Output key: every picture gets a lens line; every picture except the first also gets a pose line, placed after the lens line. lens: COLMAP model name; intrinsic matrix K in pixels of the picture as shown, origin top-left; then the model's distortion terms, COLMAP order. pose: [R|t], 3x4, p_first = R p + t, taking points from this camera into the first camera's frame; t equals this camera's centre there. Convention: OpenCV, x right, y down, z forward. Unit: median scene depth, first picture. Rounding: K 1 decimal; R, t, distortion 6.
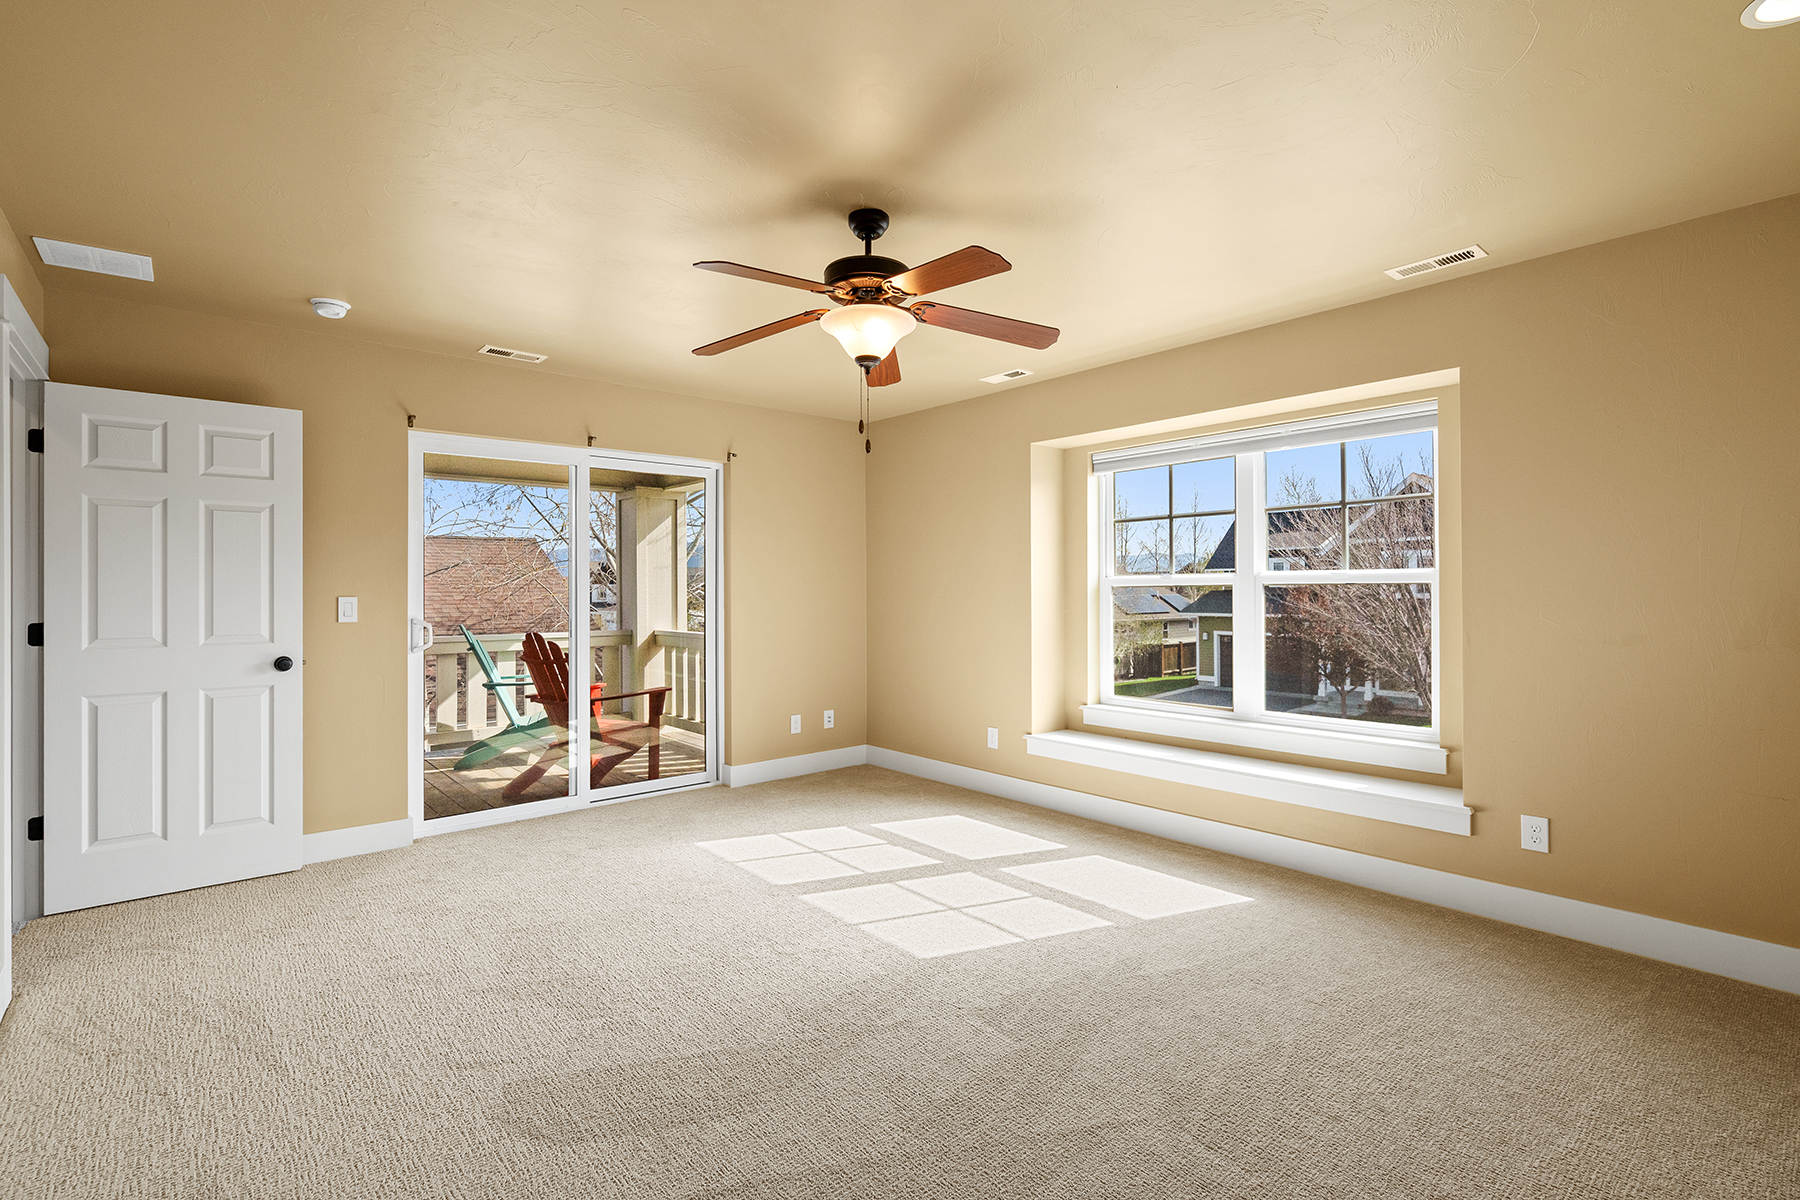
lens RADIAL K [[831.5, 0, 894.6], [0, 831.5, 584.1], [0, 0, 1]] dist [-0.002959, -0.000975]
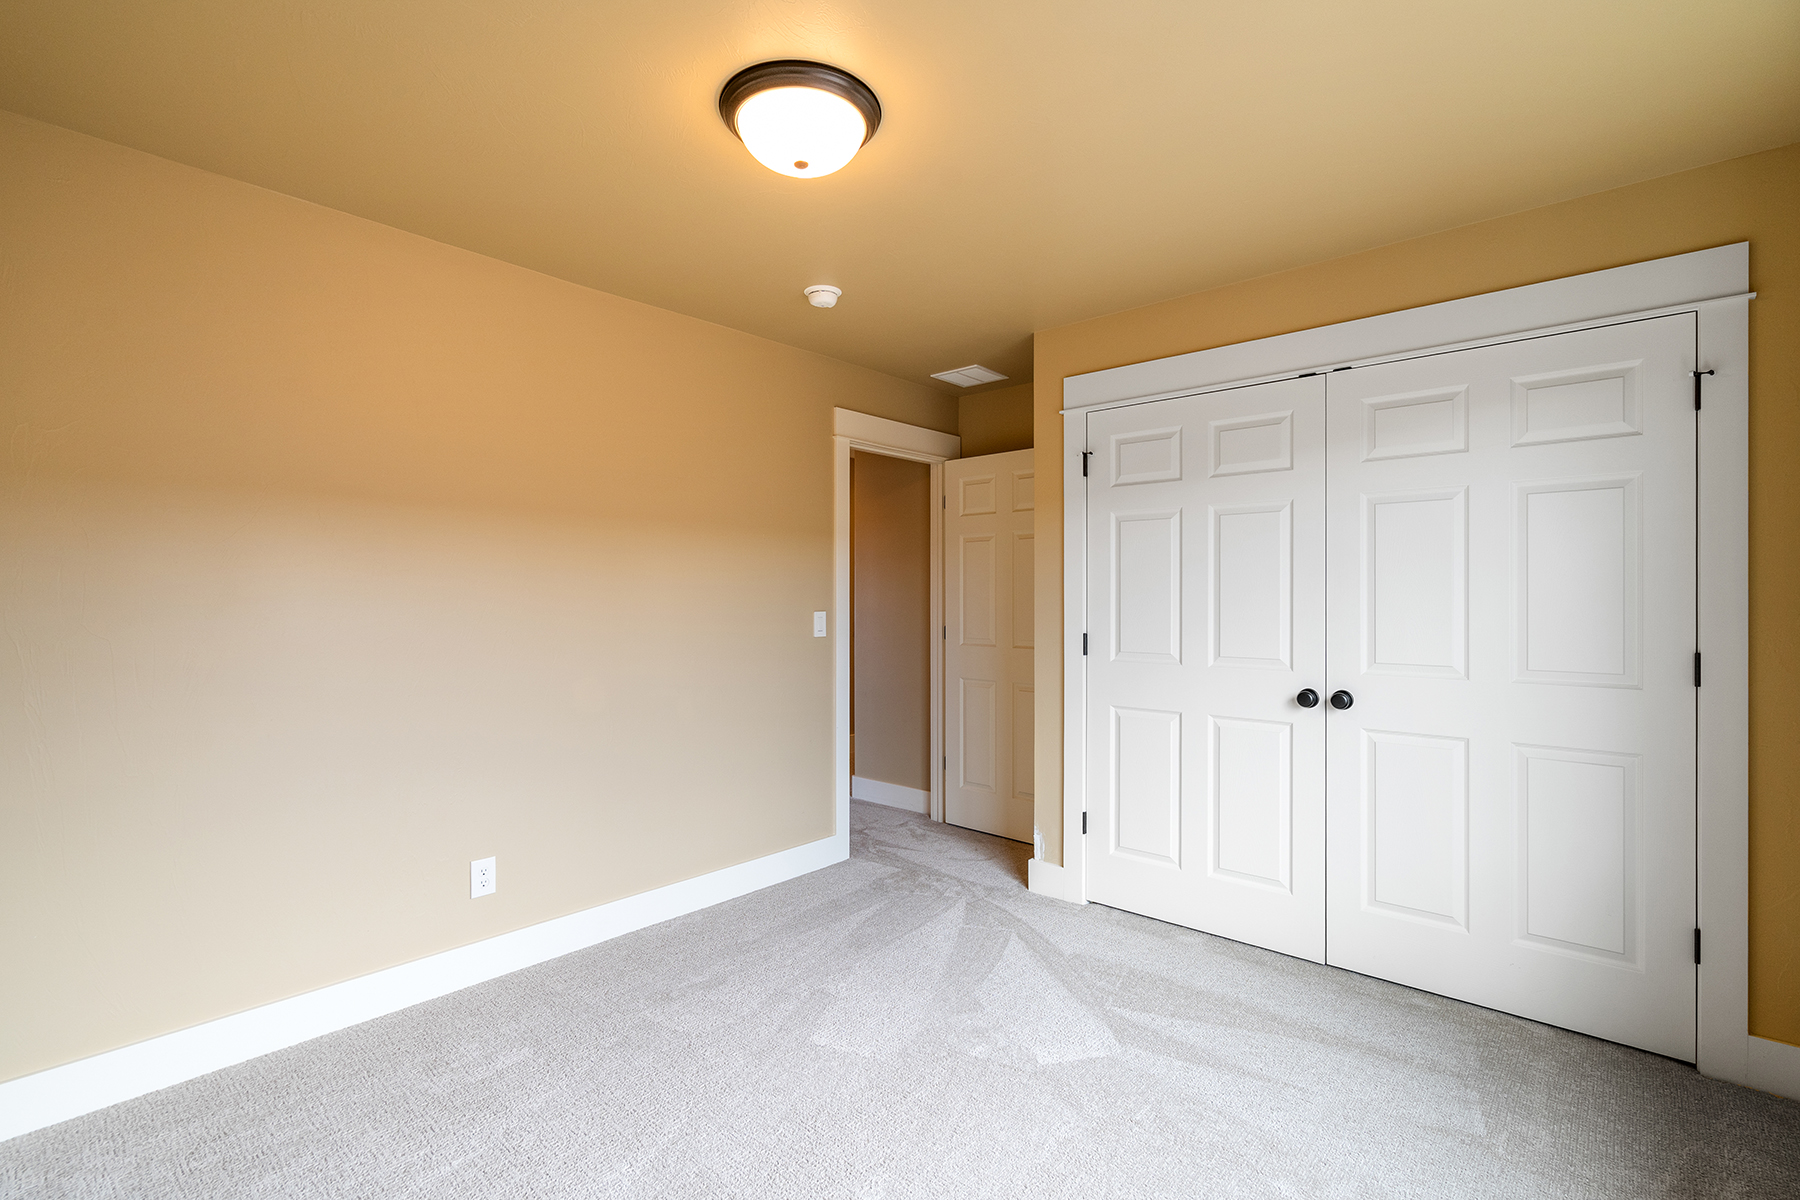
lens RADIAL K [[831.5, 0, 894.6], [0, 831.5, 584.1], [0, 0, 1]] dist [-0.002959, -0.000975]
pose [[0.131755, 0.002174, -0.991280, 0.012685], [0.007439, 0.999967, 0.003181, -0.014766], [0.991254, -0.007793, 0.131735, 0.379746]]
